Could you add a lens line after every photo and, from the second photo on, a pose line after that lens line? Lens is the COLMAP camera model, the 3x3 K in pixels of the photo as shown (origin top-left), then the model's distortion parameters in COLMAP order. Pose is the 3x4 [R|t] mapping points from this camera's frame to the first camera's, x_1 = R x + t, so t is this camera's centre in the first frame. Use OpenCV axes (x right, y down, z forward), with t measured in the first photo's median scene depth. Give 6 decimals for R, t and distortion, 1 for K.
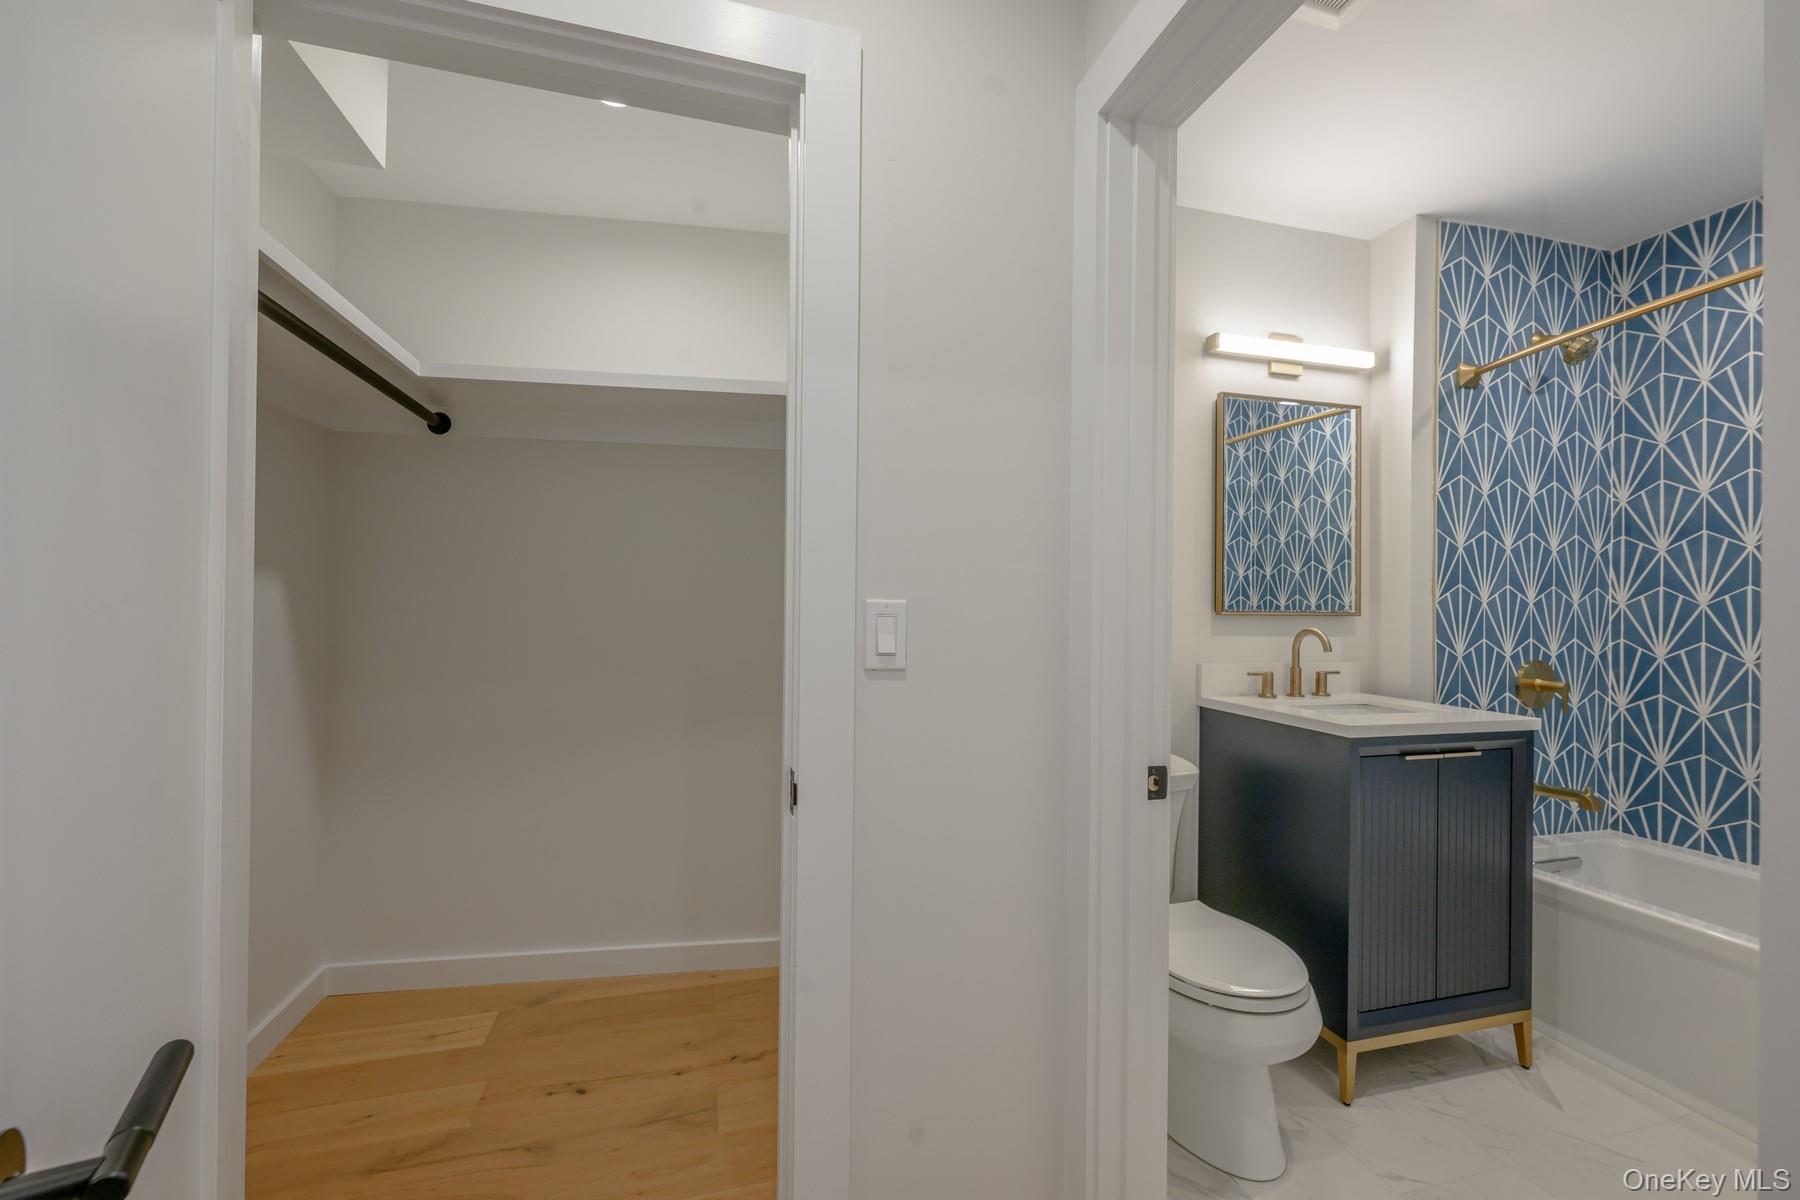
lens RADIAL K [[713.3, 0, 895.8], [0, 713.3, 602.3], [0, 0, 1]] dist [0.000115, -0.000433]
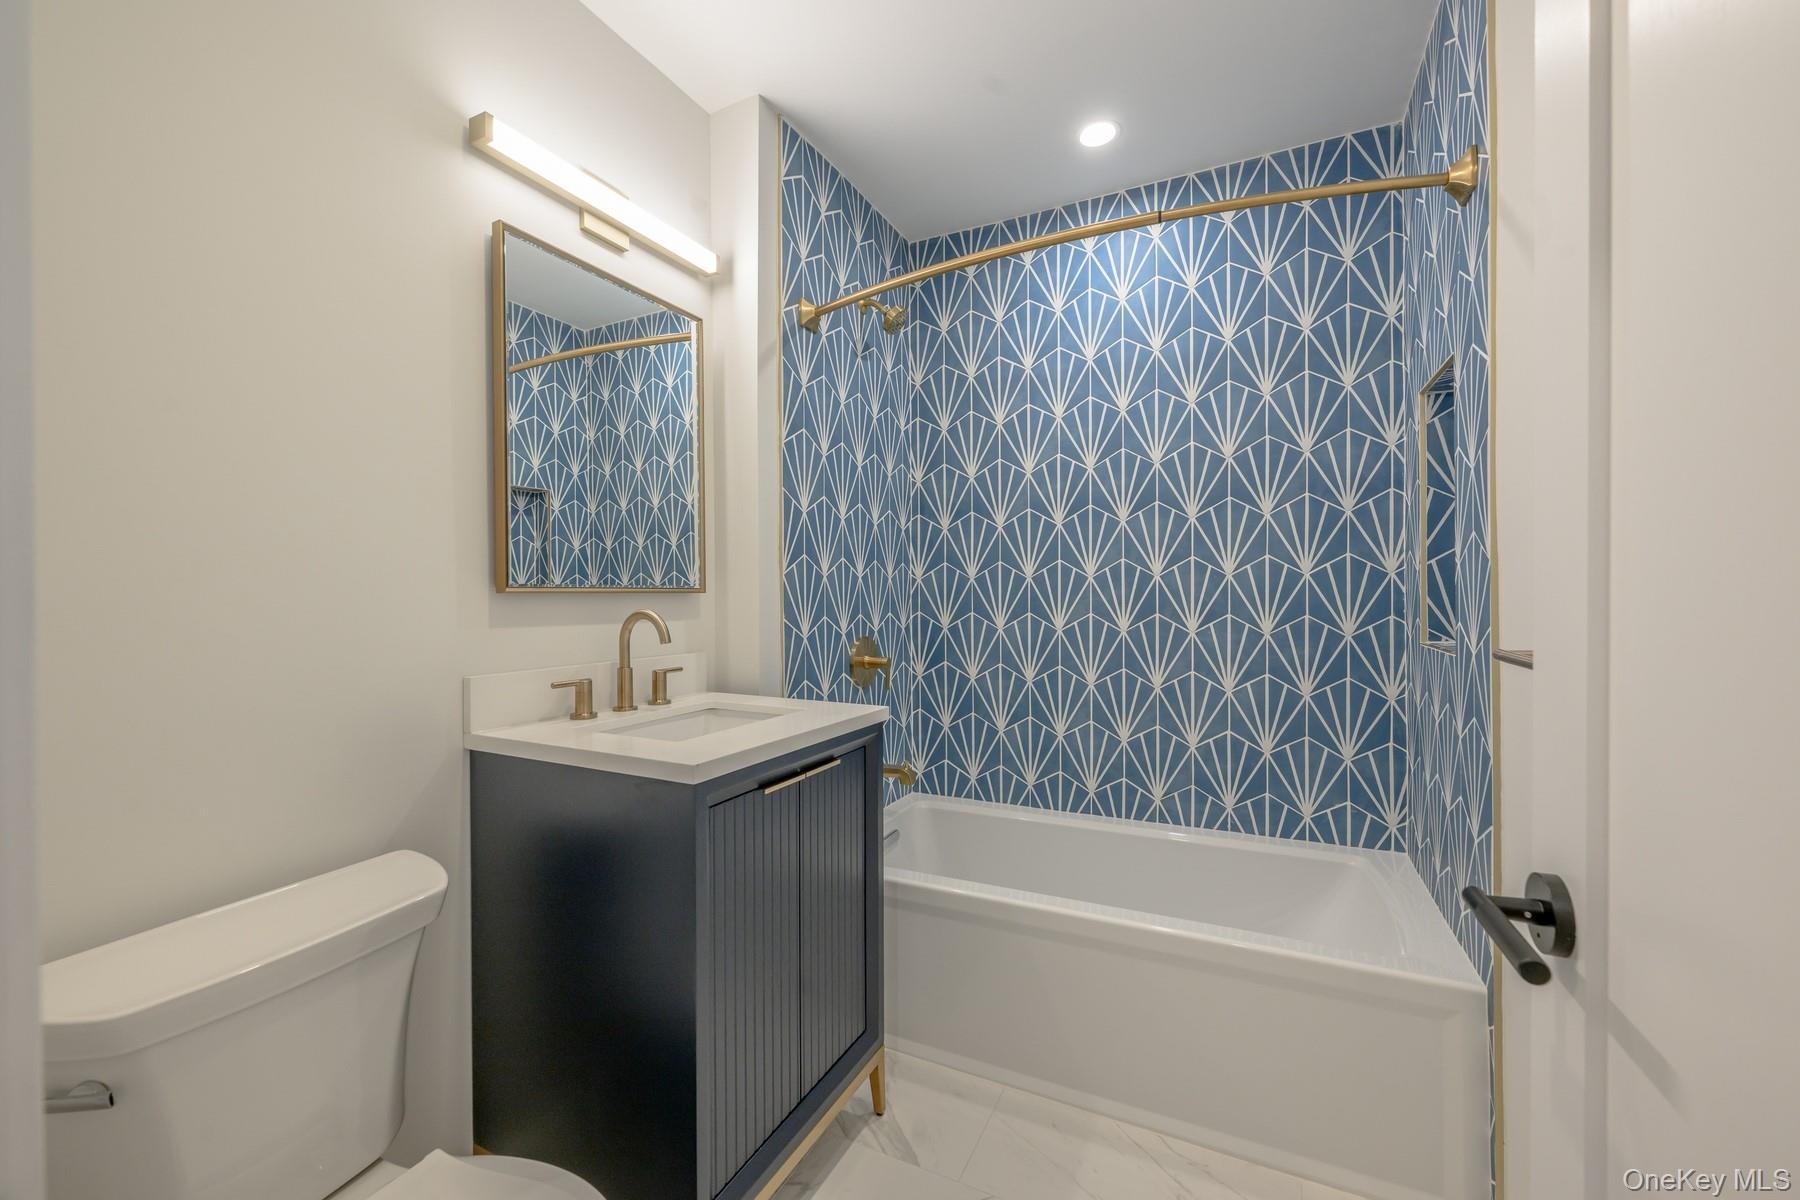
lens RADIAL K [[713.3, 0, 895.8], [0, 713.3, 602.3], [0, 0, 1]] dist [0.000115, -0.000433]
pose [[0.668118, -0.022286, 0.743722, 0.214481], [0.007646, 0.999704, 0.023088, 0.013580], [-0.744016, -0.009739, 0.668091, 0.330519]]
